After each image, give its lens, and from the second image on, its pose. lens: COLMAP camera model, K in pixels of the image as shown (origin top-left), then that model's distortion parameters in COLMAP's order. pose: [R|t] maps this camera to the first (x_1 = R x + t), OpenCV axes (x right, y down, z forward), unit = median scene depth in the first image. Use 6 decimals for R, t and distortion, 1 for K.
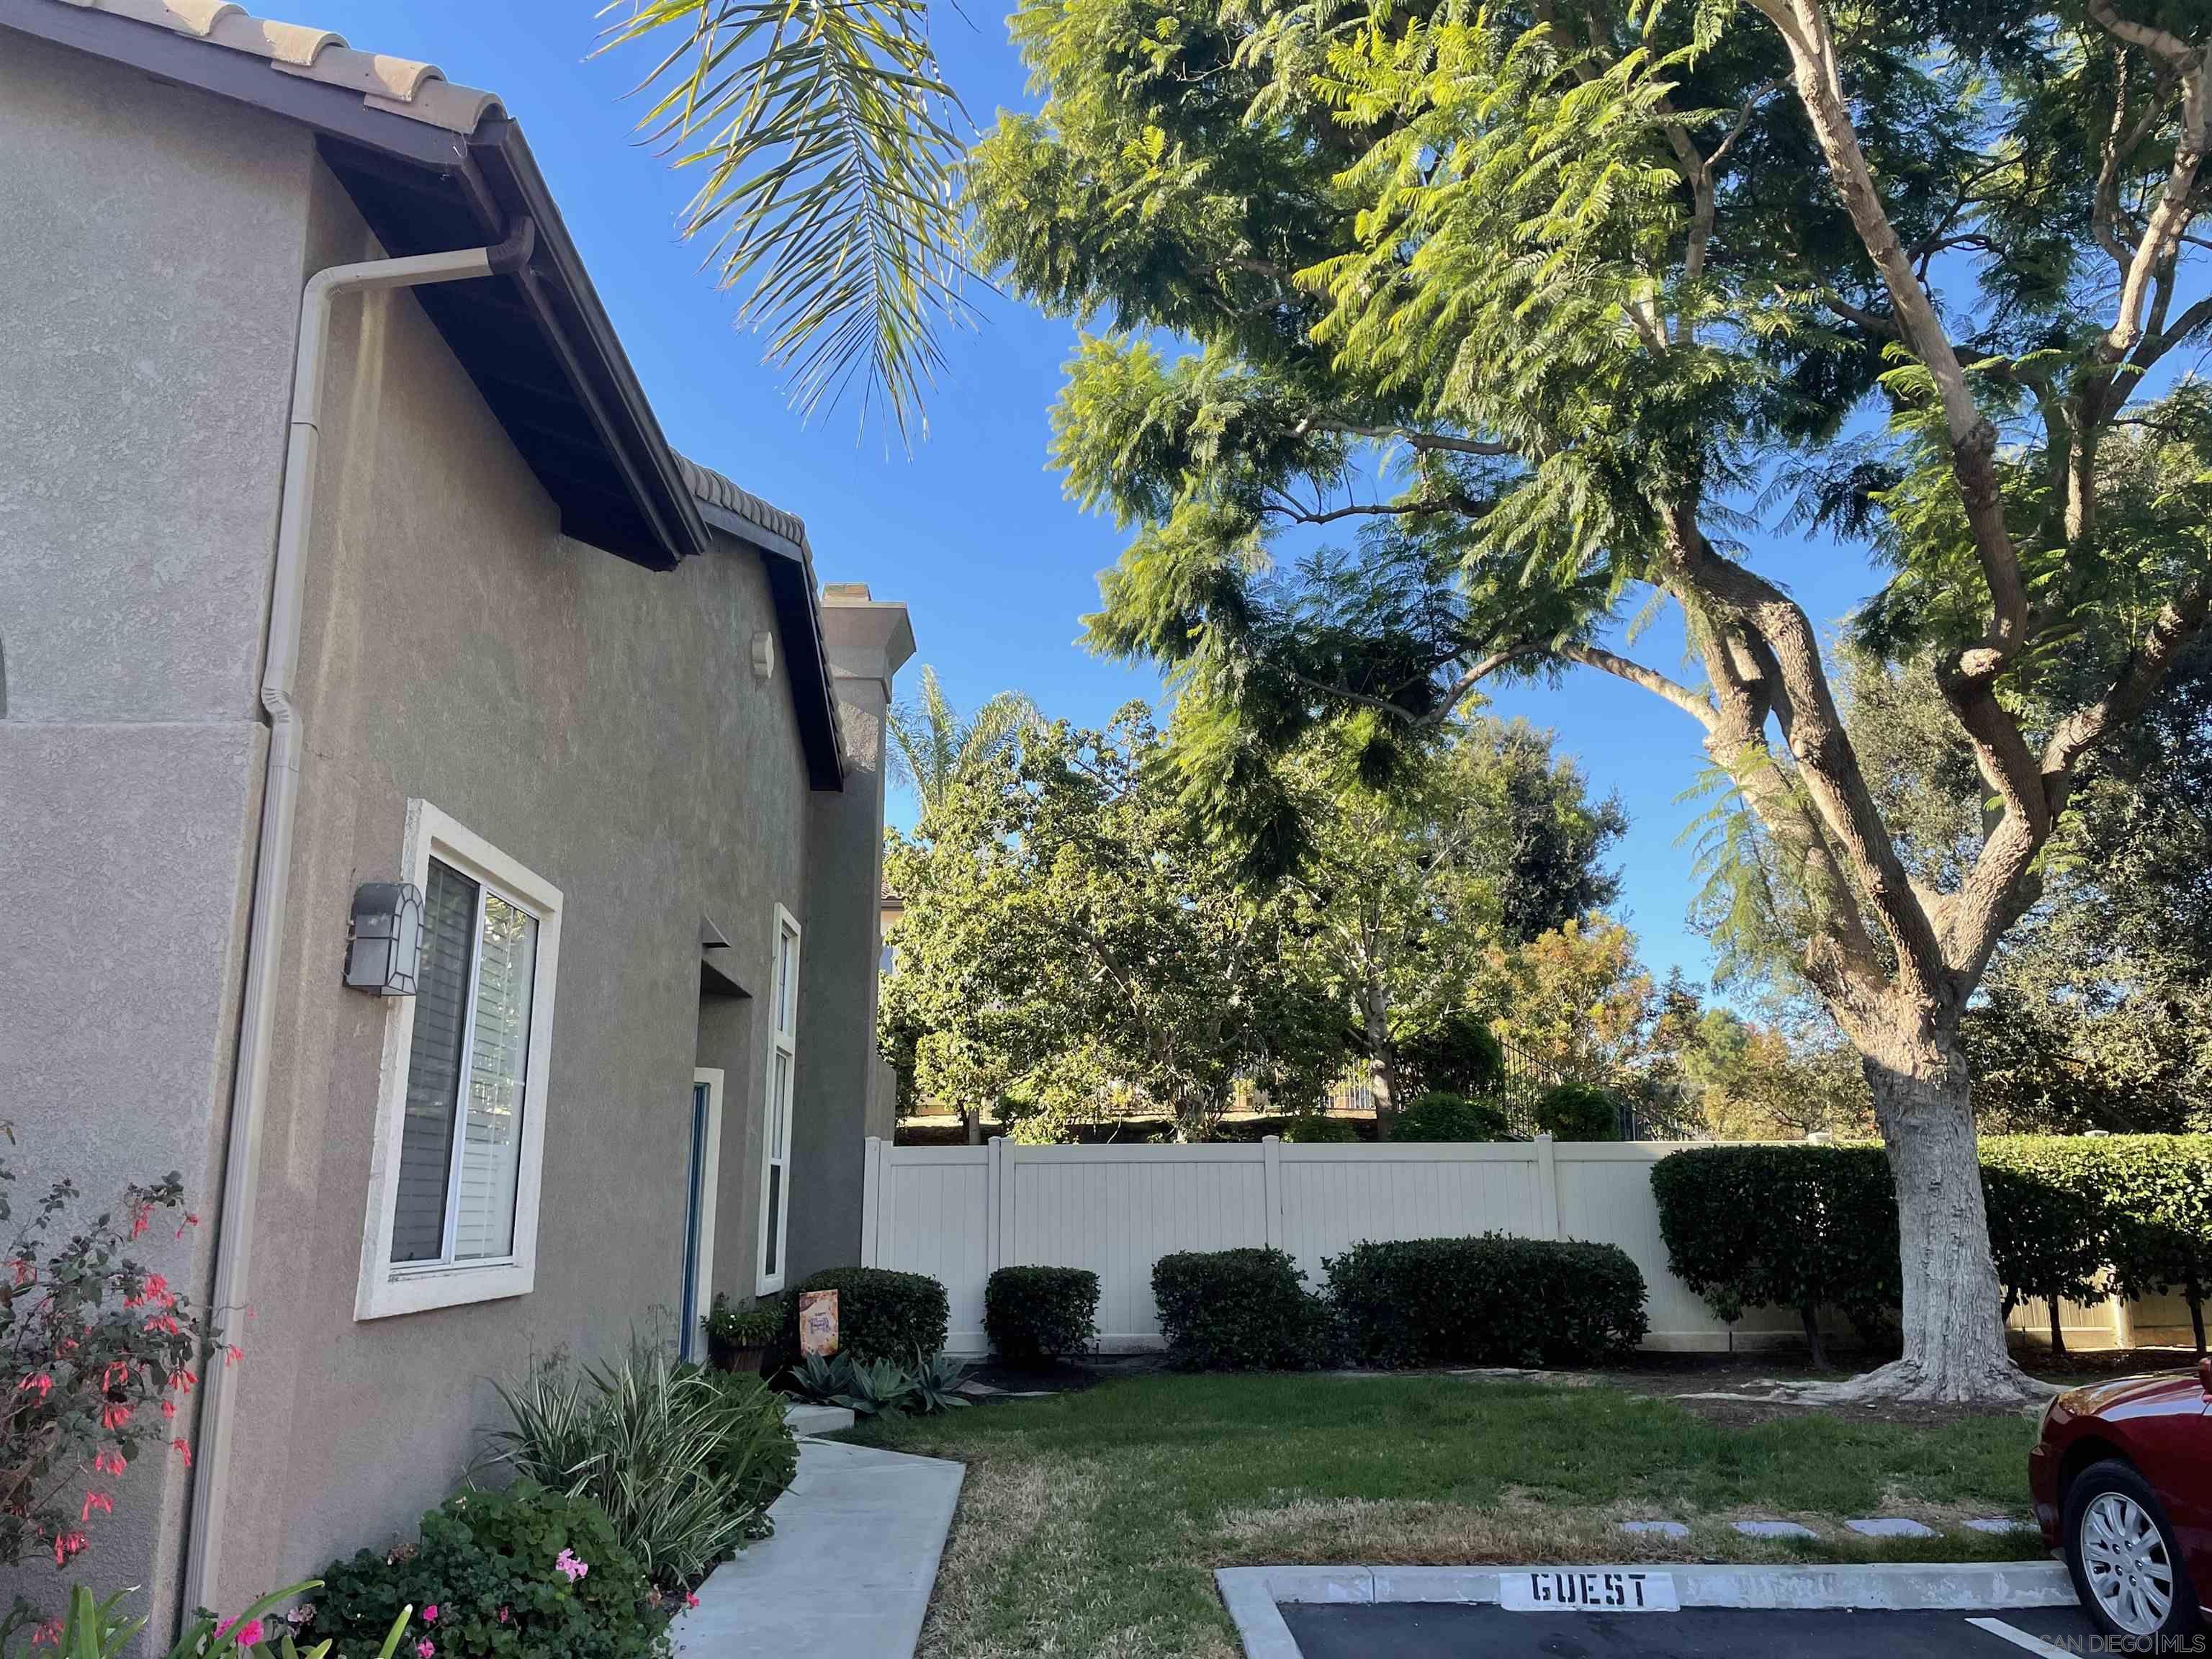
lens RADIAL K [[1667.0, 0, 1098.6], [0, 1667.0, 826.9], [0, 0, 1]] dist [0.076887, -0.081281]
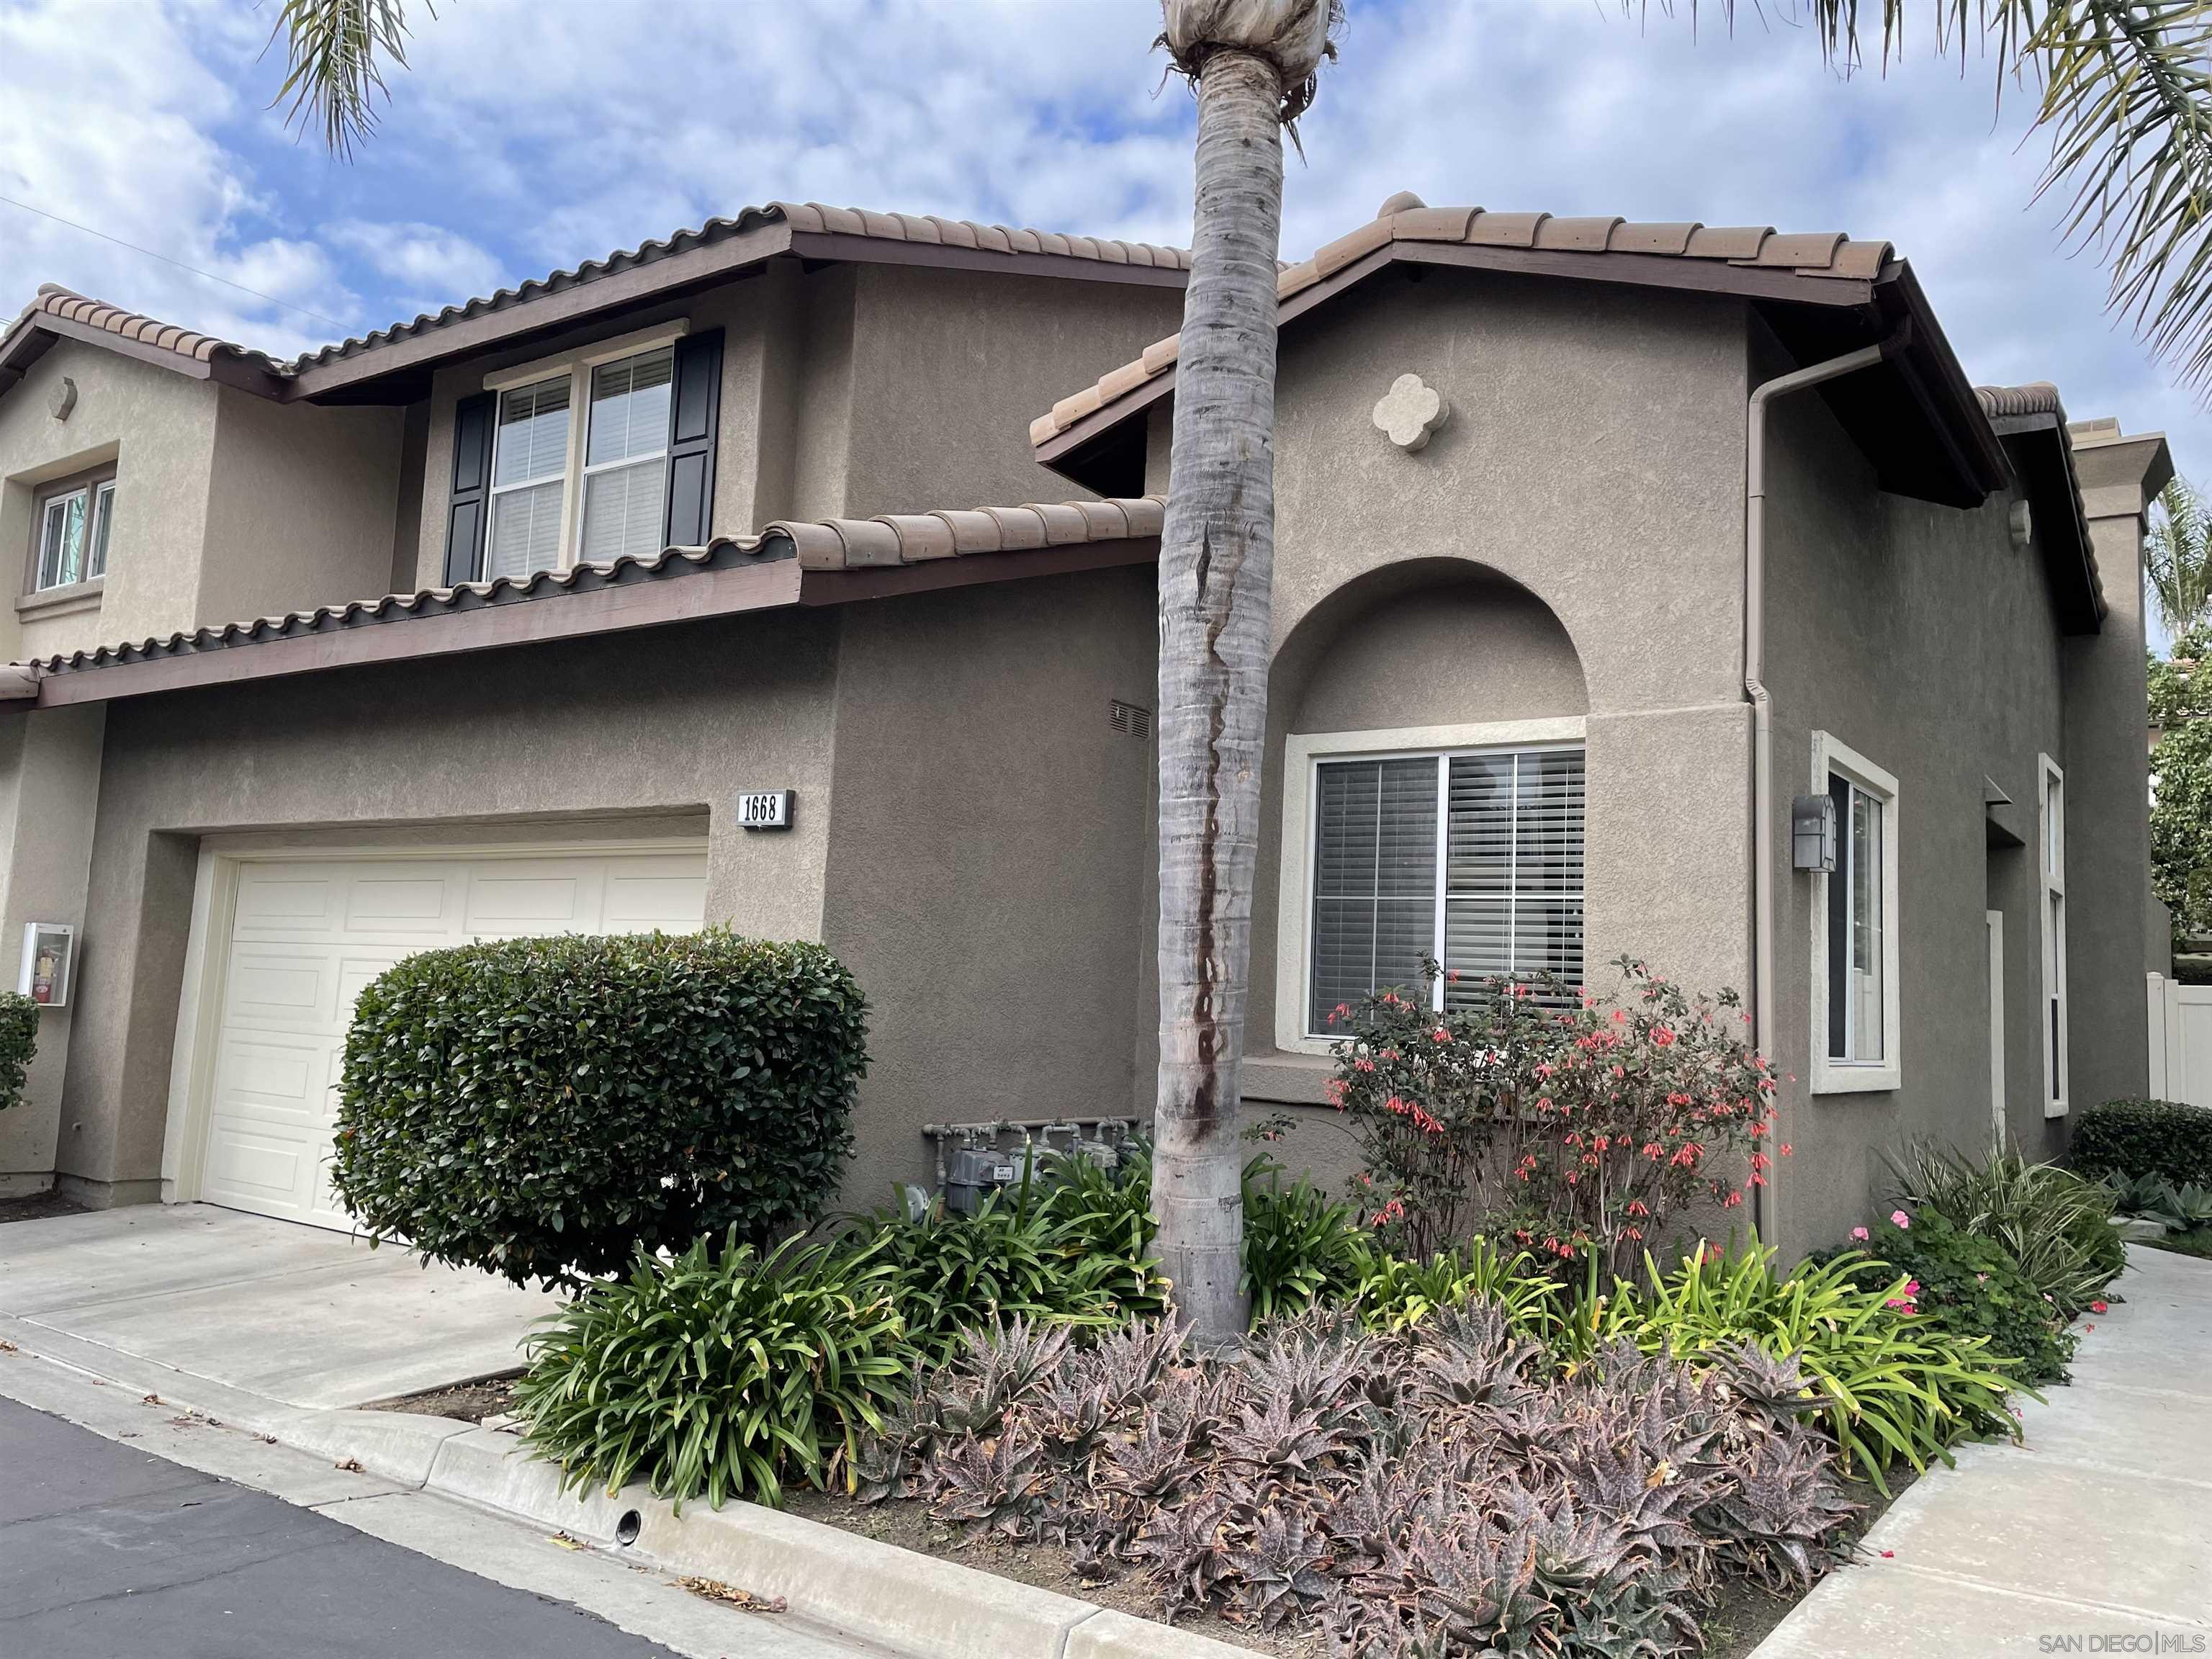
lens RADIAL K [[1667.0, 0, 1117.0], [0, 1667.0, 822.3], [0, 0, 1]] dist [0.076887, -0.081281]
pose [[0.792553, -0.027788, -0.609170, -0.009703], [0.088995, 0.993536, 0.070465, -0.053216], [0.603274, -0.110060, 0.789903, -0.268013]]
